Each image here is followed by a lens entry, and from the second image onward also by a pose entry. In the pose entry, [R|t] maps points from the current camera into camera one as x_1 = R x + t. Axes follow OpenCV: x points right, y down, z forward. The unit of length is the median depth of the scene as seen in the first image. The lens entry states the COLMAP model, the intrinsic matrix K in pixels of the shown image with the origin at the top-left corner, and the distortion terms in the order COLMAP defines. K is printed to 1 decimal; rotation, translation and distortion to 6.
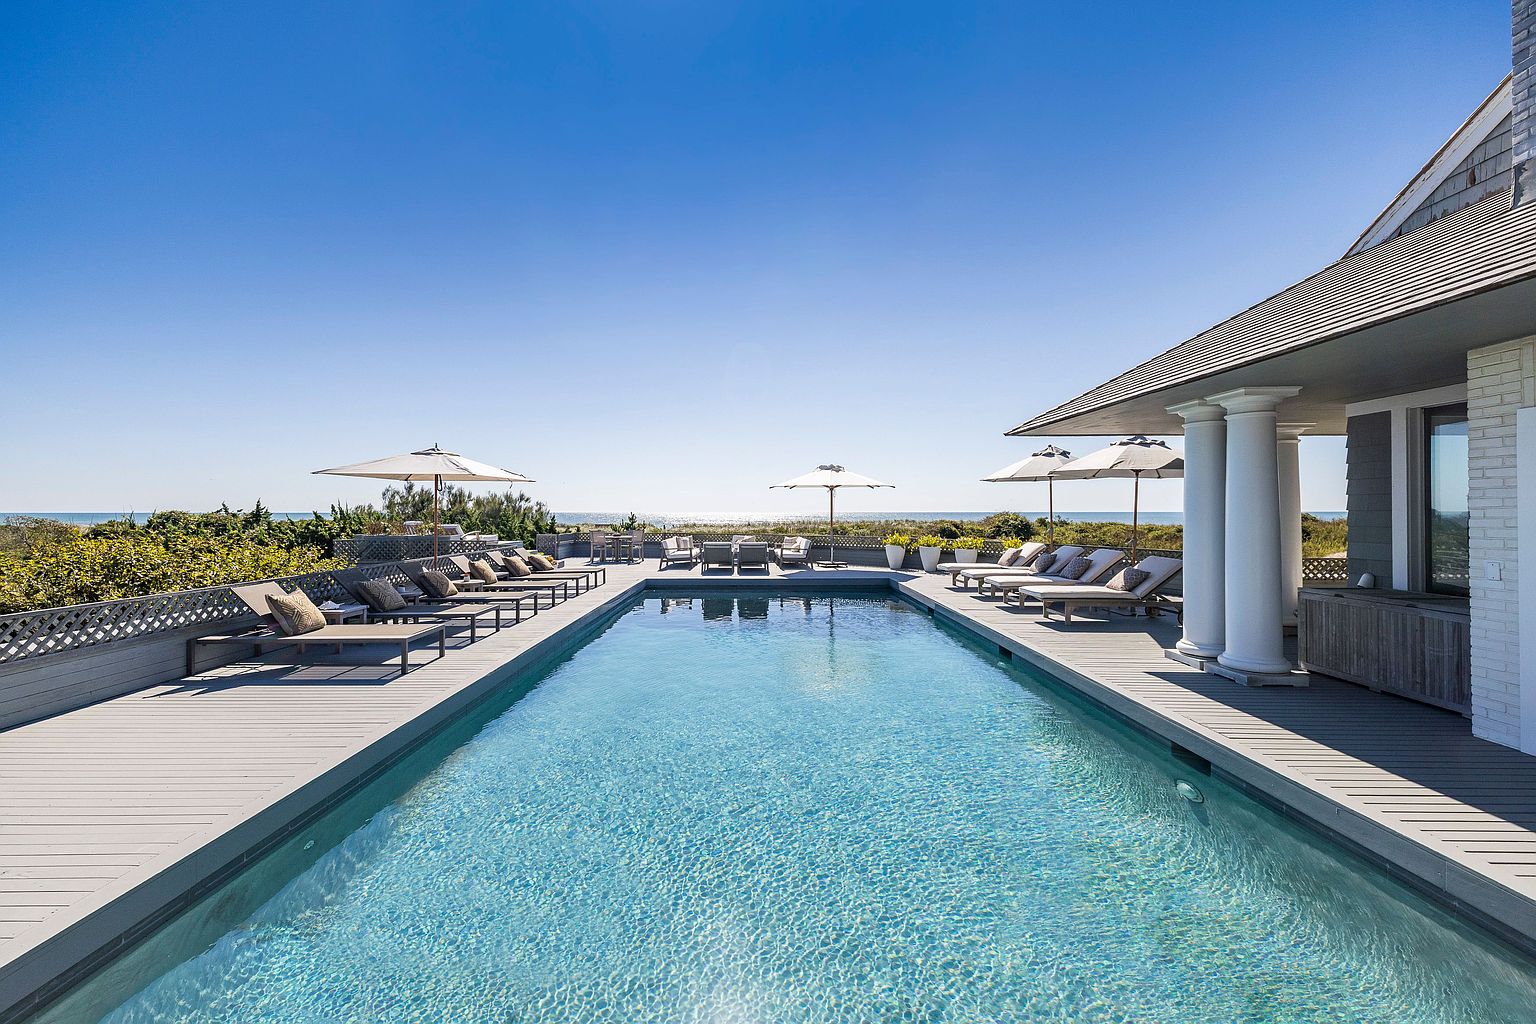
lens RADIAL K [[738.0, 0, 768.0], [0, 738.0, 512.0], [0, 0, 1]] dist [-0.000734, -0.000319]
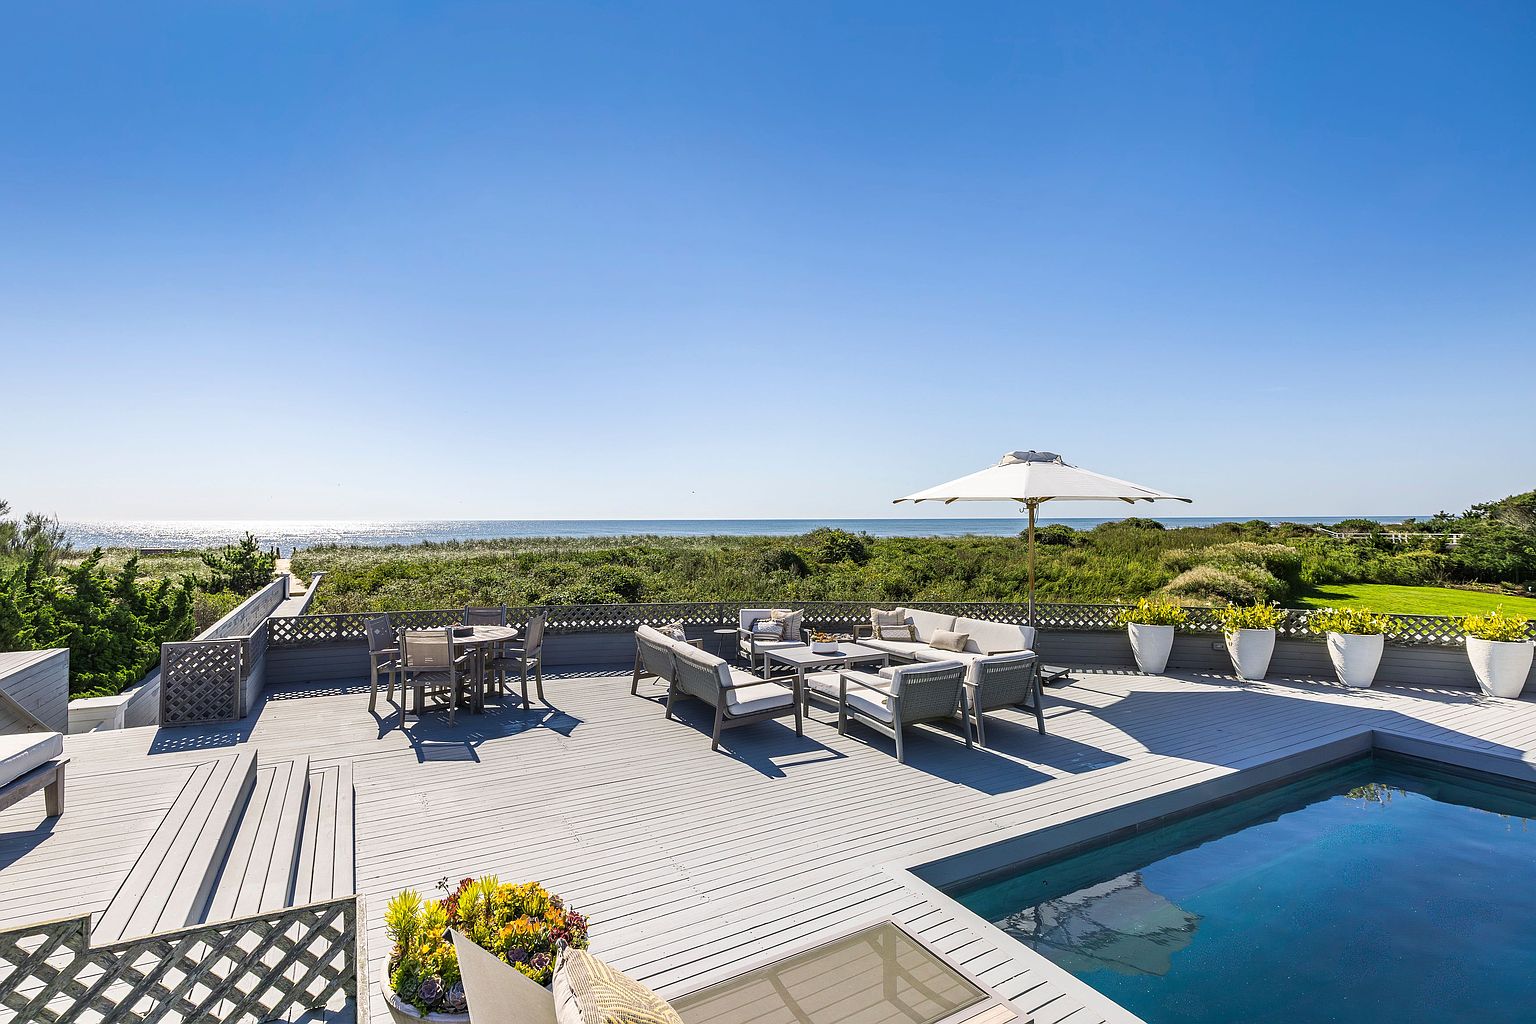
lens RADIAL K [[738.0, 0, 768.0], [0, 738.0, 512.0], [0, 0, 1]] dist [-0.000734, -0.000319]
pose [[0.867102, 0.002195, 0.498126, -0.196143], [0.002423, 0.999960, -0.008624, -0.015931], [-0.498125, 0.008685, 0.867062, 0.488744]]
